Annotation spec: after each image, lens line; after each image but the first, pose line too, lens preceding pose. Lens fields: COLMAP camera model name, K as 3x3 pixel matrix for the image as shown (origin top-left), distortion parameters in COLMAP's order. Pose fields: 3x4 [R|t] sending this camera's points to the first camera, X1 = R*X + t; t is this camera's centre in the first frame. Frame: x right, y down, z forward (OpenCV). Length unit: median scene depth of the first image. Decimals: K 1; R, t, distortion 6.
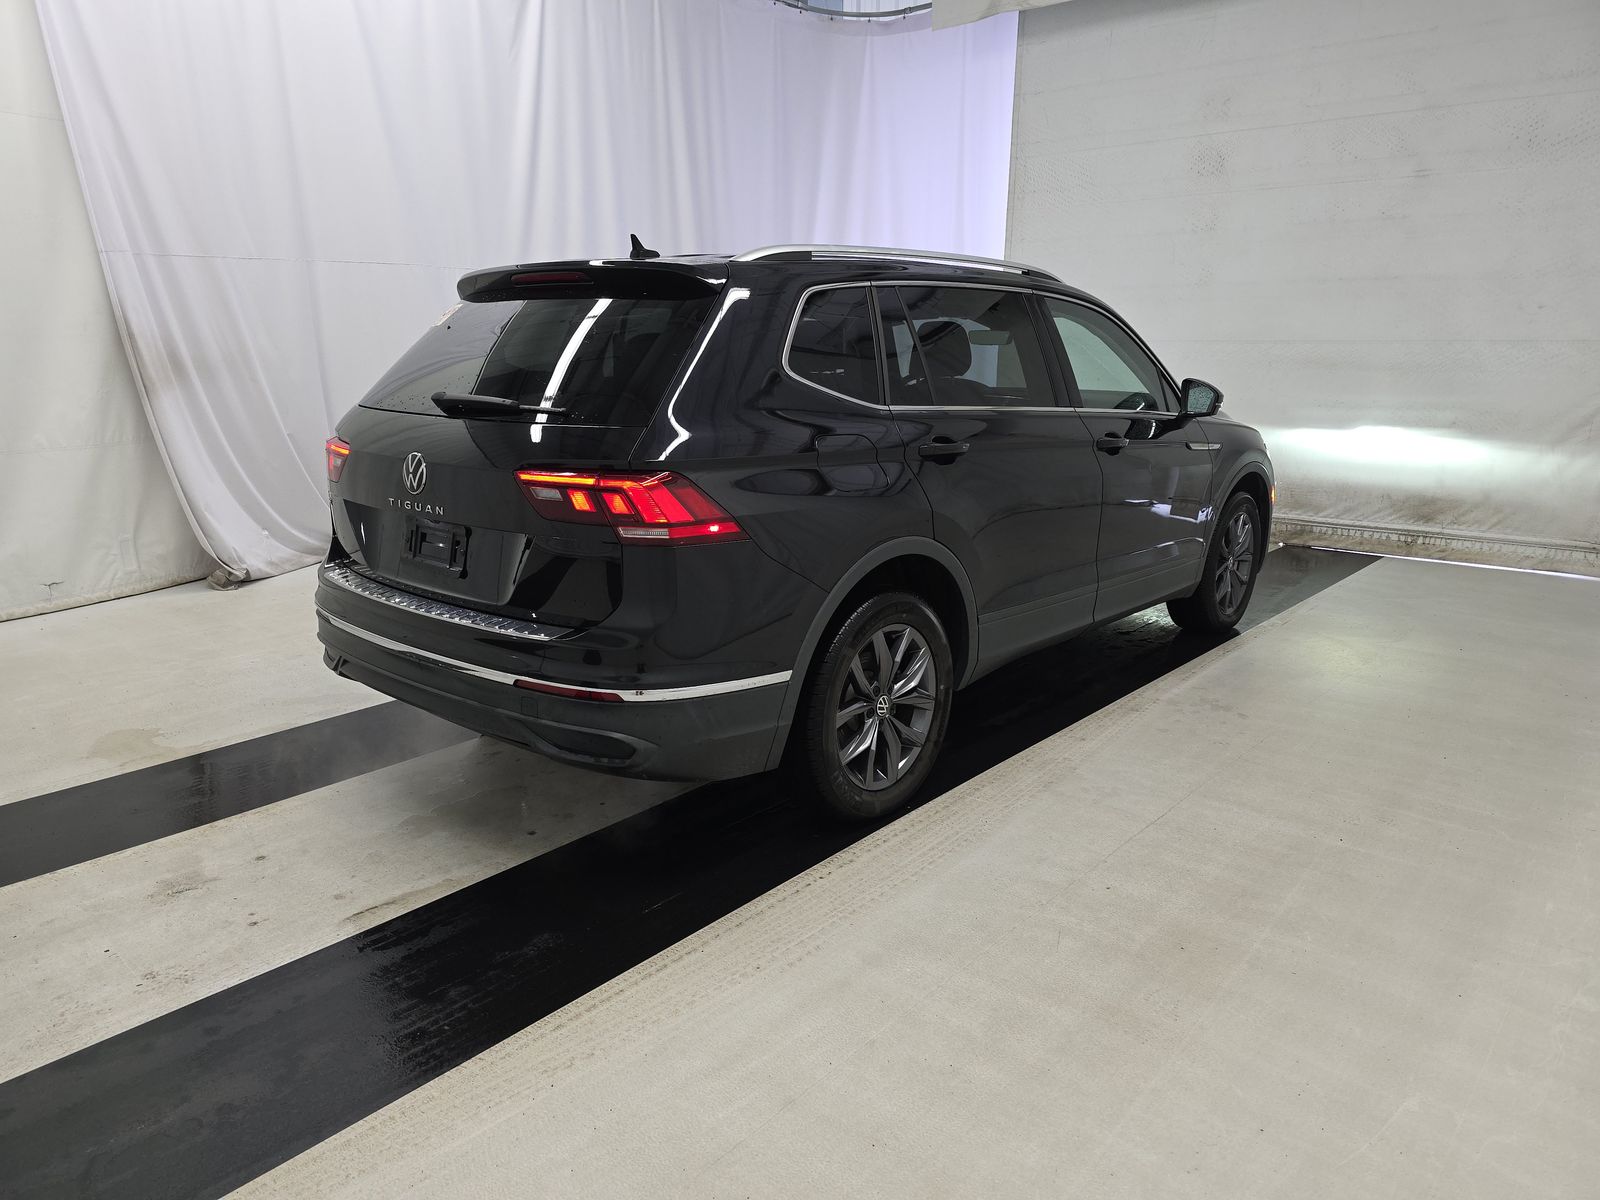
lens RADIAL K [[1112.1, 0, 810.8], [0, 1112.1, 599.8], [0, 0, 1]] dist [0.057268, -0.039269]
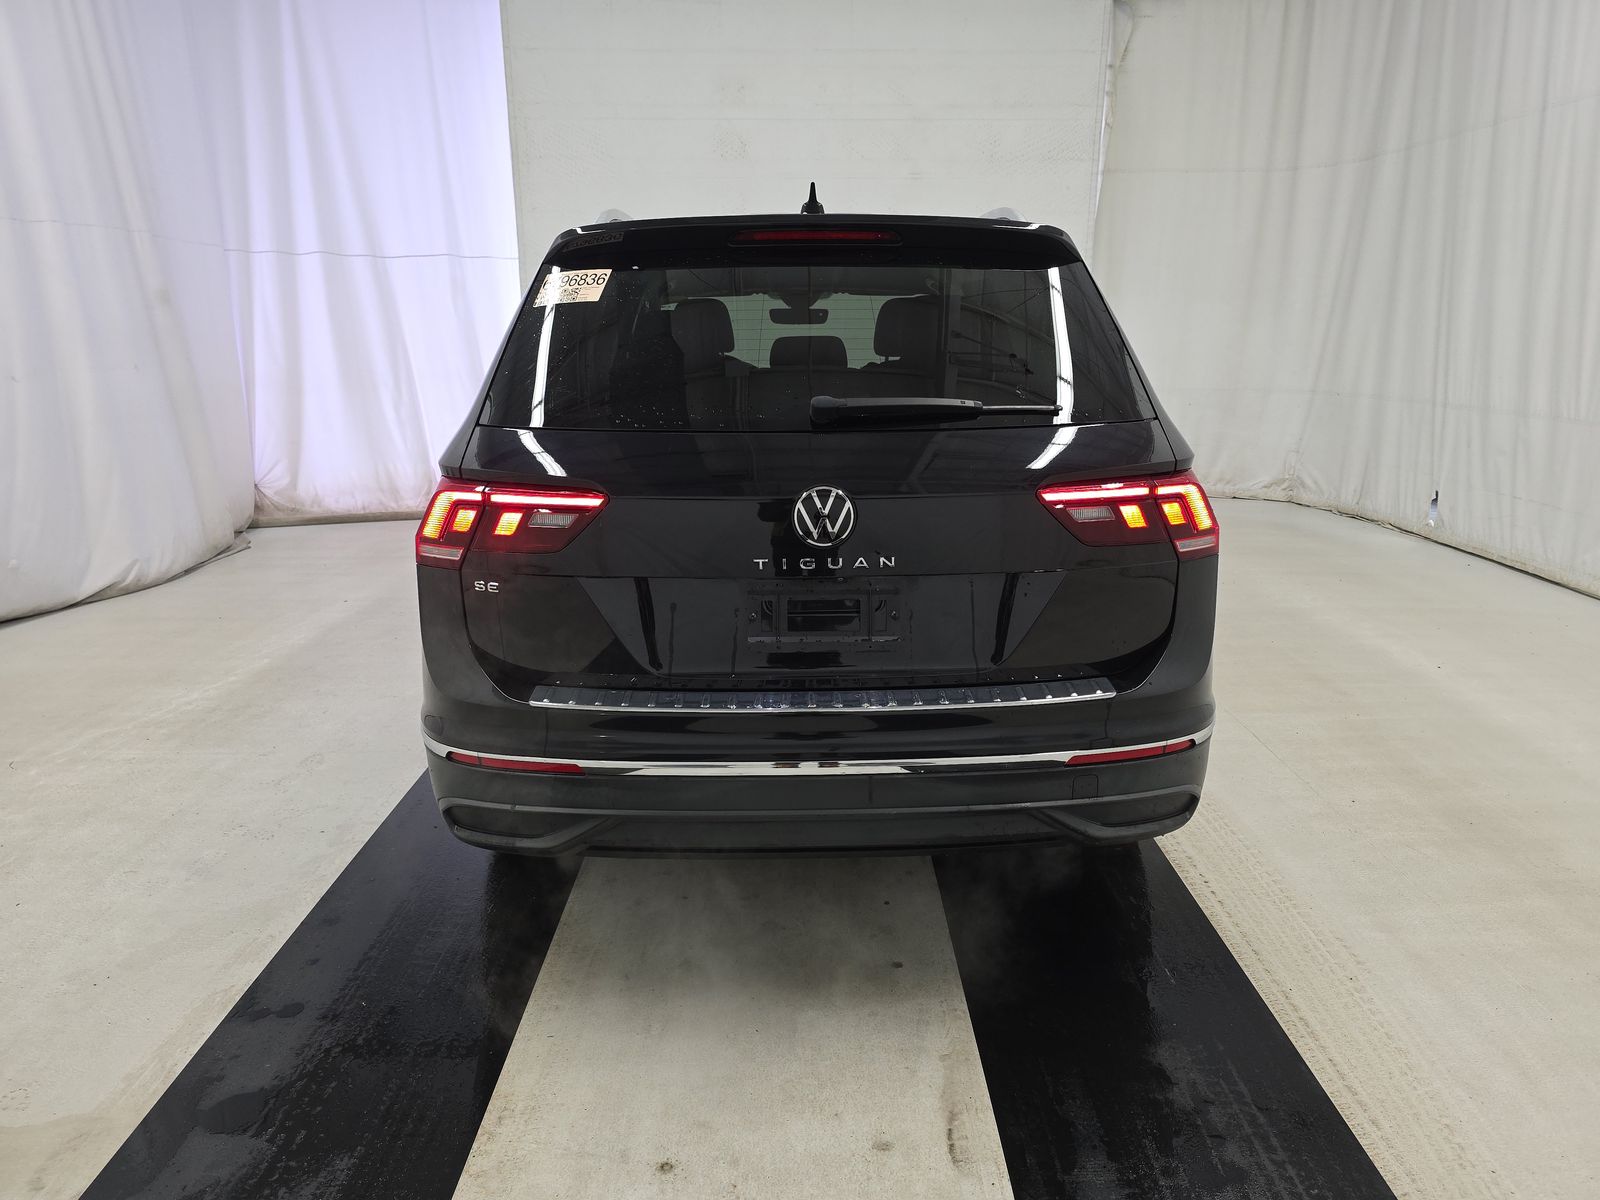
lens RADIAL K [[1112.1, 0, 810.8], [0, 1112.1, 599.8], [0, 0, 1]] dist [0.057268, -0.039269]
pose [[0.729496, -0.175106, 0.661191, -0.865264], [0.164885, 0.983187, 0.078463, -0.123358], [-0.663814, 0.051783, 0.746103, 0.520494]]
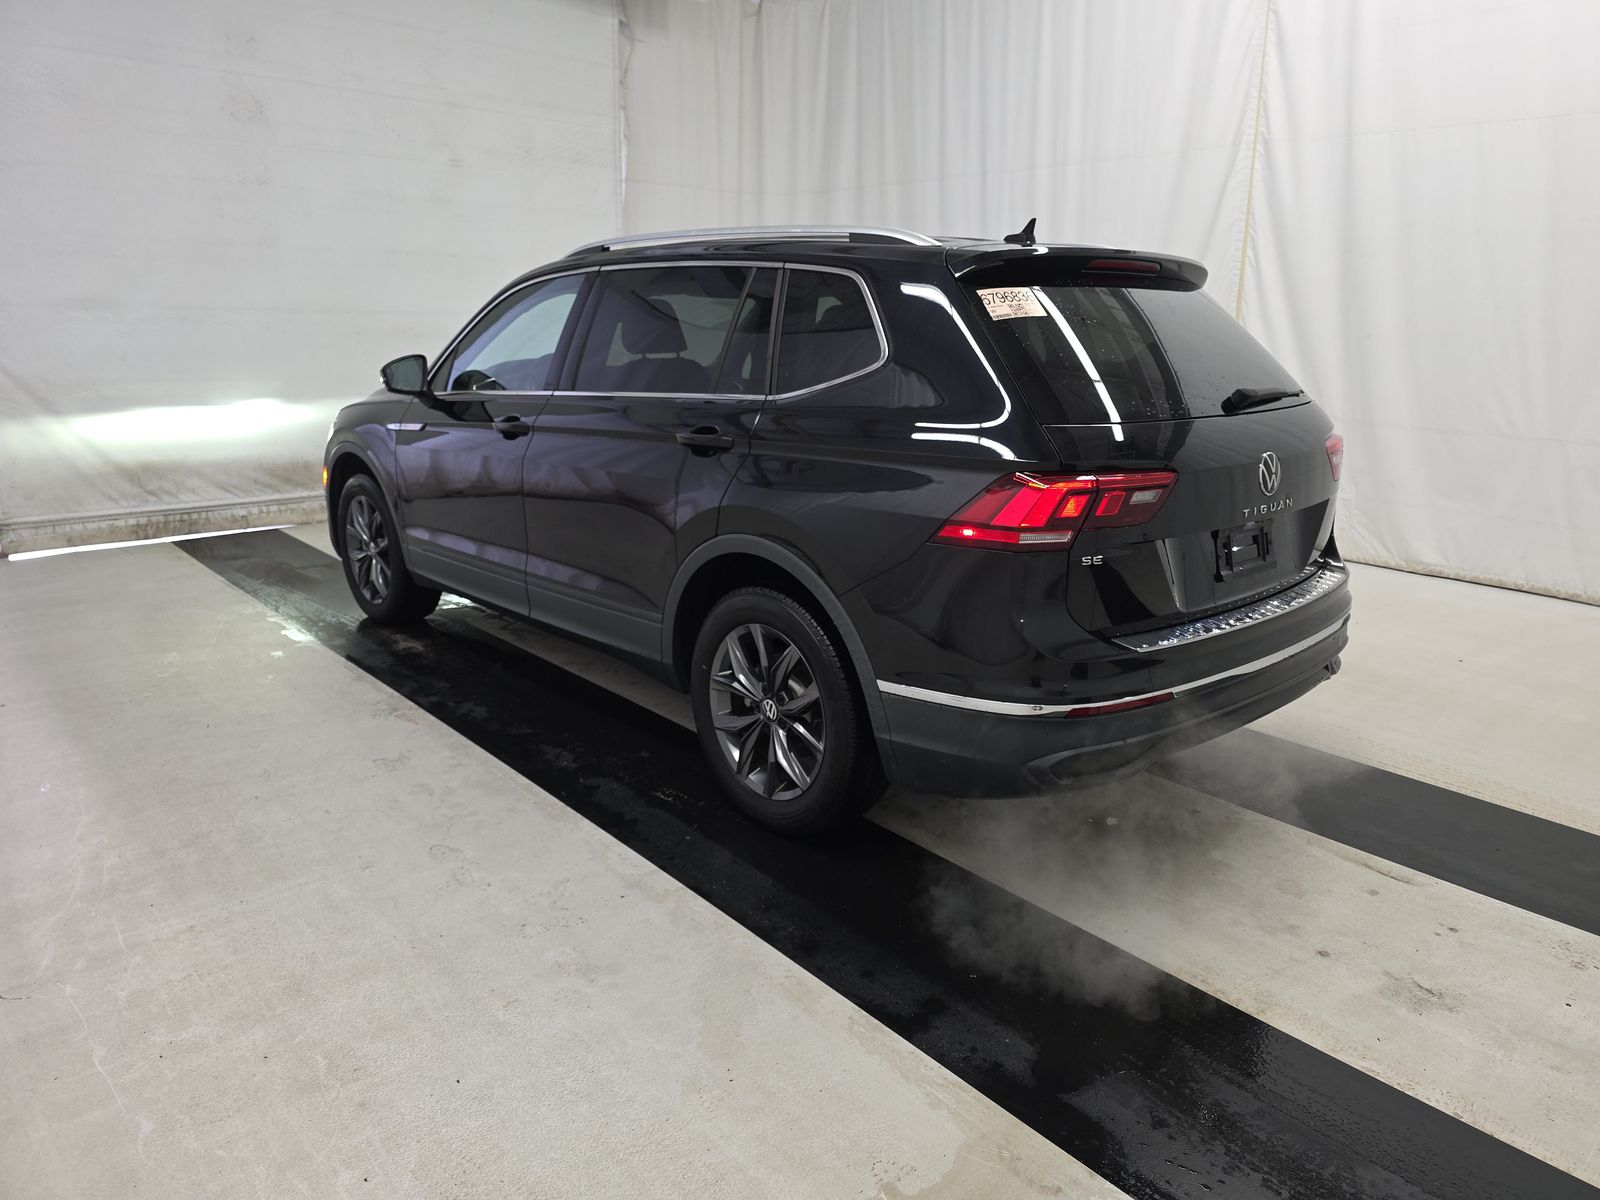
lens RADIAL K [[1112.1, 0, 810.8], [0, 1112.1, 599.8], [0, 0, 1]] dist [0.057268, -0.039269]
pose [[0.079751, -0.252539, 0.964294, -1.399705], [0.217565, 0.948463, 0.230399, -0.332006], [-0.972782, 0.191423, 0.130585, 1.344029]]
